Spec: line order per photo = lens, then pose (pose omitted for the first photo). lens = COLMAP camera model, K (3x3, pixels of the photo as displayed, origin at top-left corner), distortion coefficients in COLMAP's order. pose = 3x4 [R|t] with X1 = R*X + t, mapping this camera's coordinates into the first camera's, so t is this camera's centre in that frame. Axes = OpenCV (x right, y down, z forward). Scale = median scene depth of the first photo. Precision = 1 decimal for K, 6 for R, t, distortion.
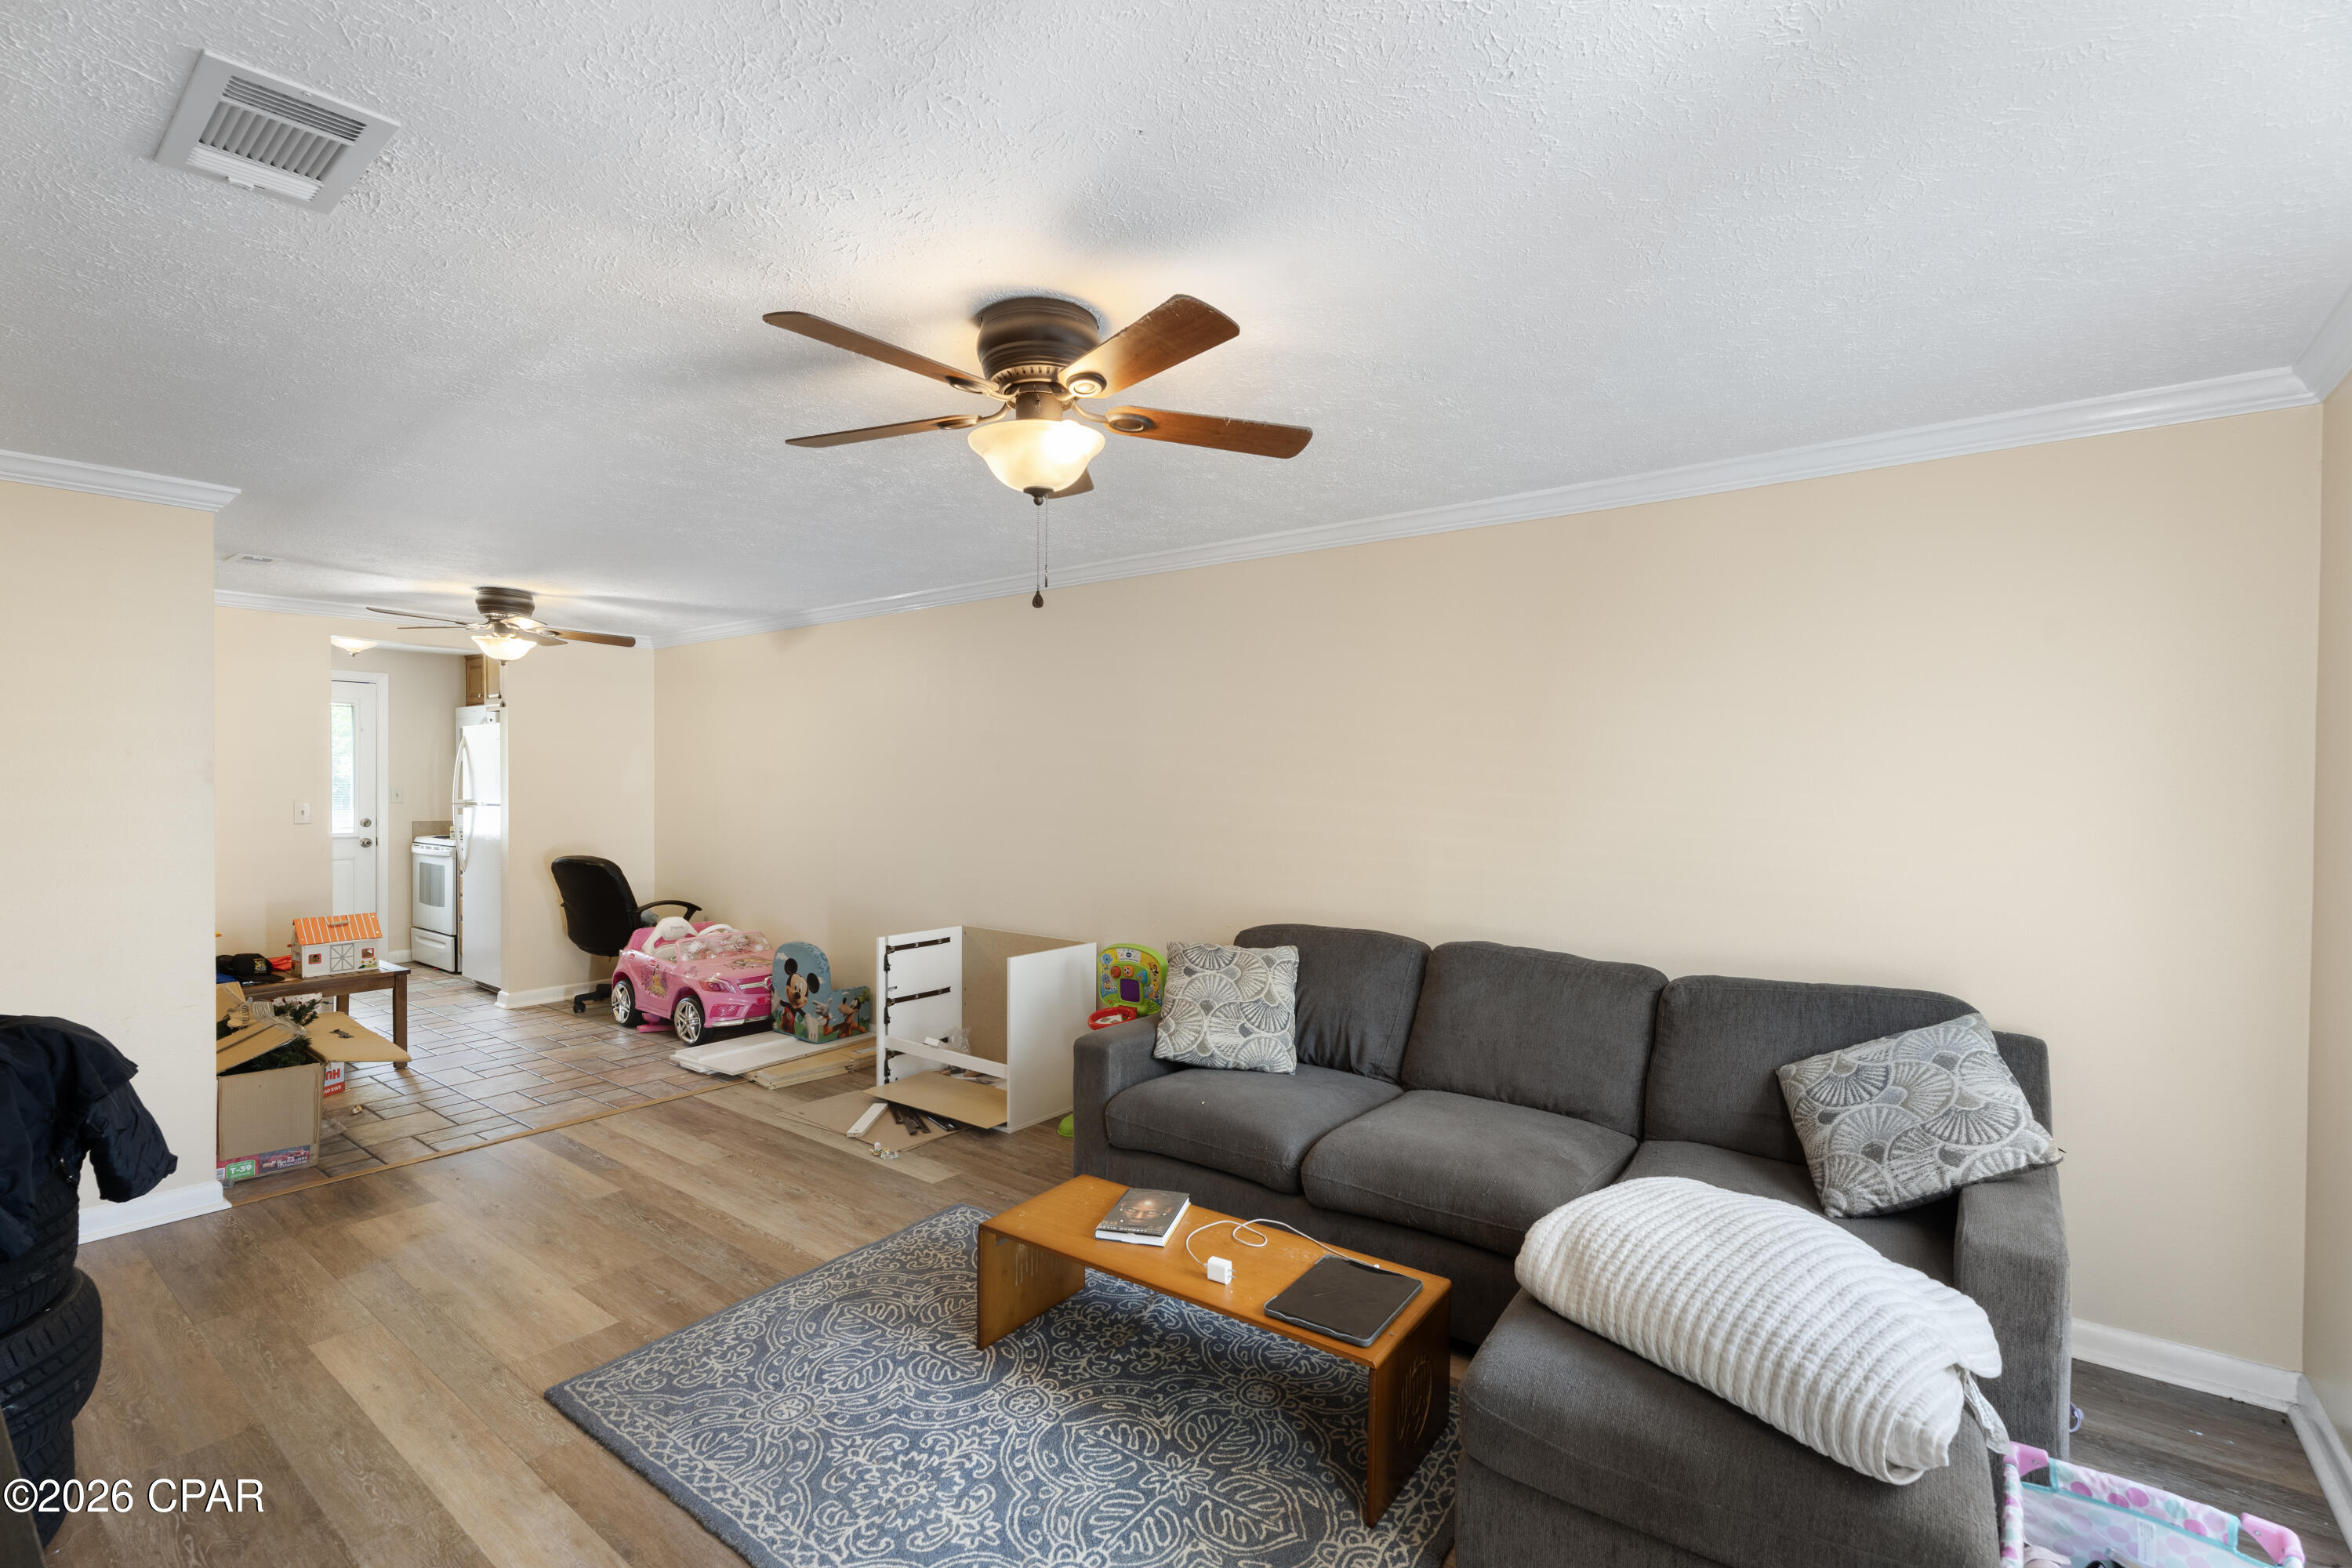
lens RADIAL K [[1052.1, 0, 1178.3], [0, 1052.1, 784.0], [0, 0, 1]] dist [-0.000825, -0.000116]
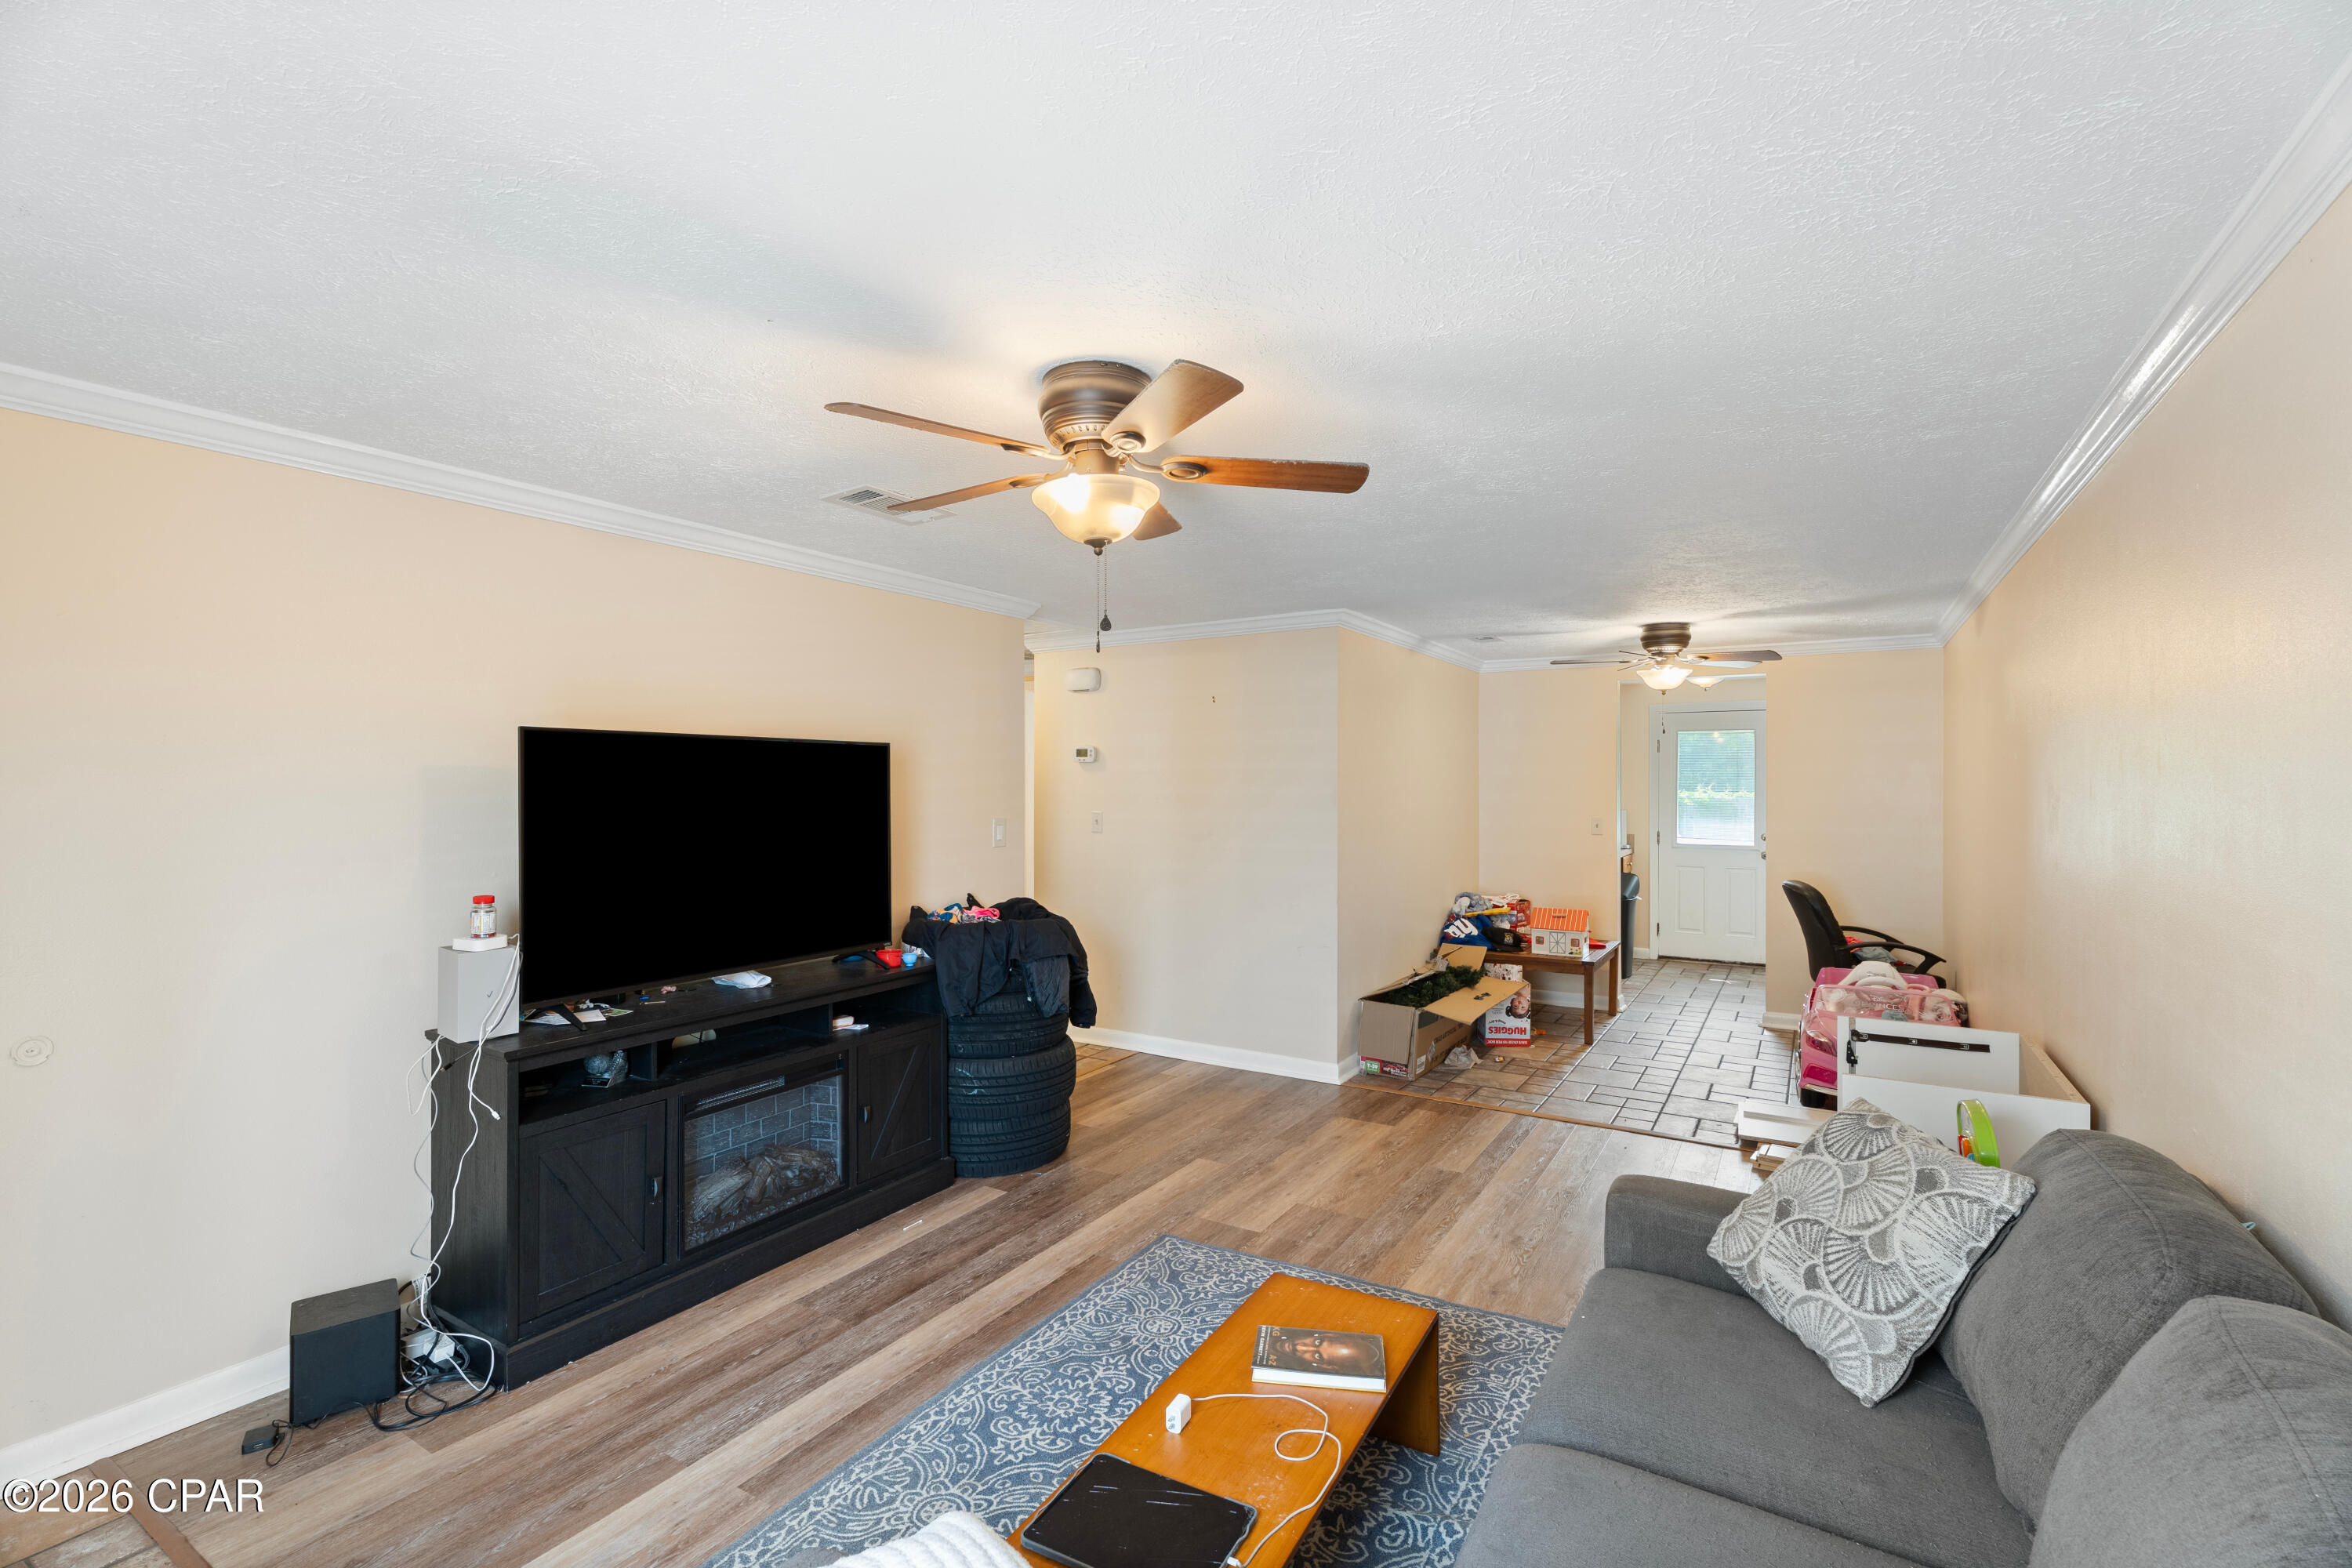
lens RADIAL K [[1052.1, 0, 1174.7], [0, 1052.1, 785.5], [0, 0, 1]] dist [-0.000825, -0.000116]
pose [[0.098153, -0.003687, -0.995165, 0.450960], [-0.007432, 0.999963, -0.004438, -0.014486], [0.995144, 0.007832, 0.098121, 0.475565]]
